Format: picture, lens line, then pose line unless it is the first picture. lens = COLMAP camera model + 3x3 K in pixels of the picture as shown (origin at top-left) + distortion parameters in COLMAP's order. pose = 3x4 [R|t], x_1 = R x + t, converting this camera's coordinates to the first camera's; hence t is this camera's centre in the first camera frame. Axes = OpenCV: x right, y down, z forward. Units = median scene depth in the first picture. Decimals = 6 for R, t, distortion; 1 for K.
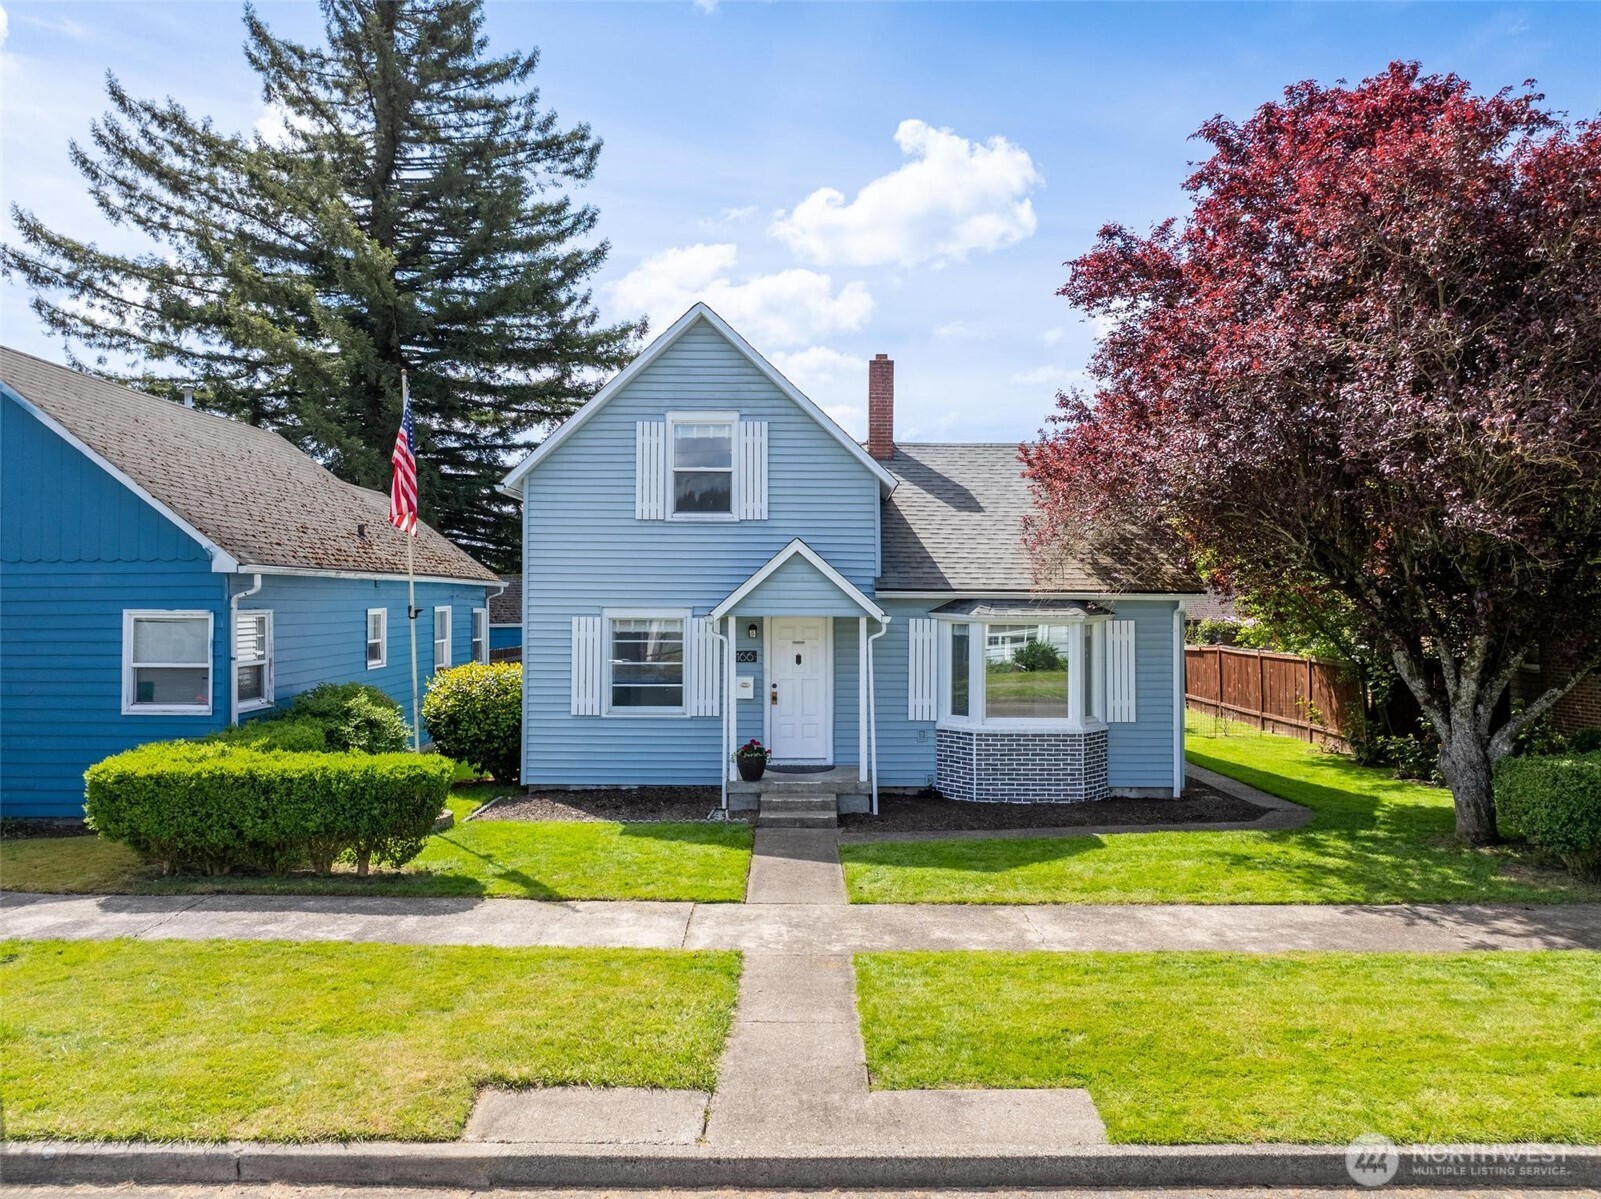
lens RADIAL K [[1122.6, 0, 800.5], [0, 1122.6, 599.5], [0, 0, 1]] dist [-0.017494, 0.003762]
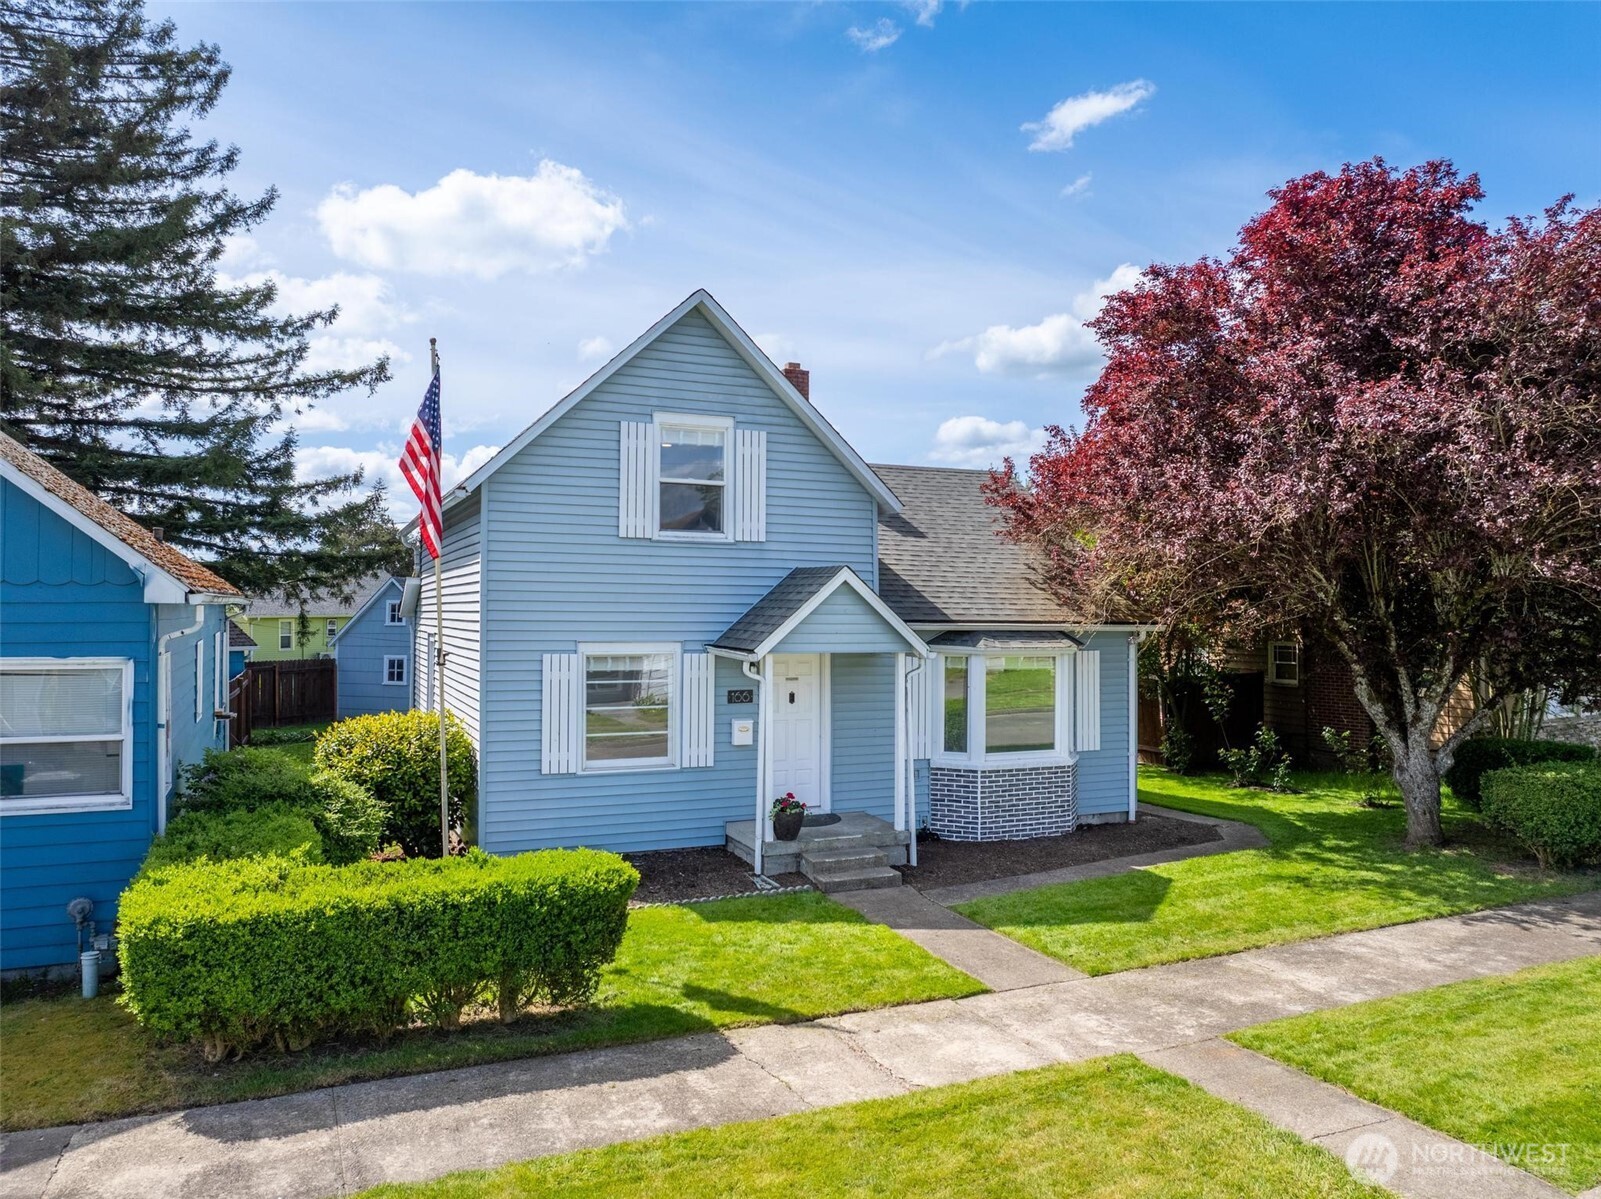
lens RADIAL K [[1131.6, 0, 800.5], [0, 1131.6, 599.5], [0, 0, 1]] dist [-0.037822, 0.004512]
pose [[0.910517, 0.006810, 0.413415, -0.376824], [-0.005078, 0.999973, -0.005288, -0.021138], [-0.413440, 0.002715, 0.910527, 0.175143]]
